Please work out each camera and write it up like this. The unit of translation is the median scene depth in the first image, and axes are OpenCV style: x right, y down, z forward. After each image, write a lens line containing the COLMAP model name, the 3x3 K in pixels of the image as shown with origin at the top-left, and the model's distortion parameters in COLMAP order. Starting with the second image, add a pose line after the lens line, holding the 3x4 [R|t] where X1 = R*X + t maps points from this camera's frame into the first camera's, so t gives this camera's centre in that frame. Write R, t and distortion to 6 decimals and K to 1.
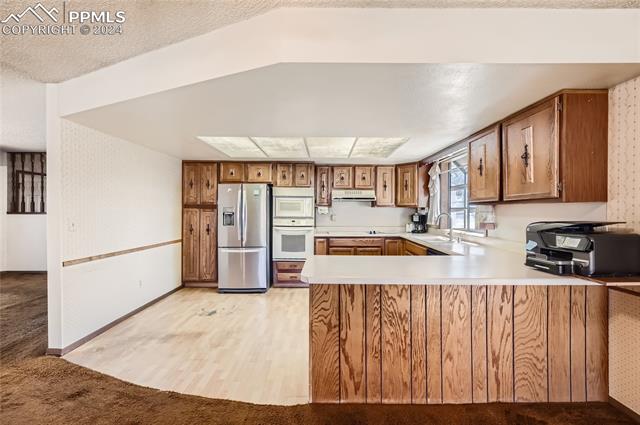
lens RADIAL K [[260.9, 0, 326.0], [0, 260.9, 208.9], [0, 0, 1]] dist [0.001847, -0.000047]
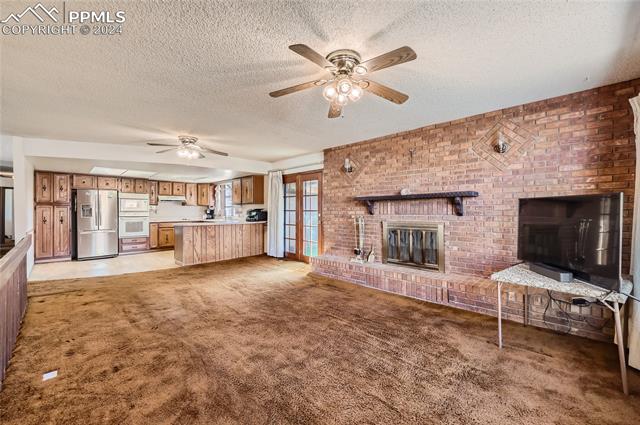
lens RADIAL K [[260.9, 0, 323.5], [0, 260.9, 210.8], [0, 0, 1]] dist [0.001847, -0.000047]
pose [[0.689789, -0.005333, 0.723991, -0.498543], [0.004308, 0.999985, 0.003262, 0.028801], [-0.723998, 0.000869, 0.689802, -1.020486]]
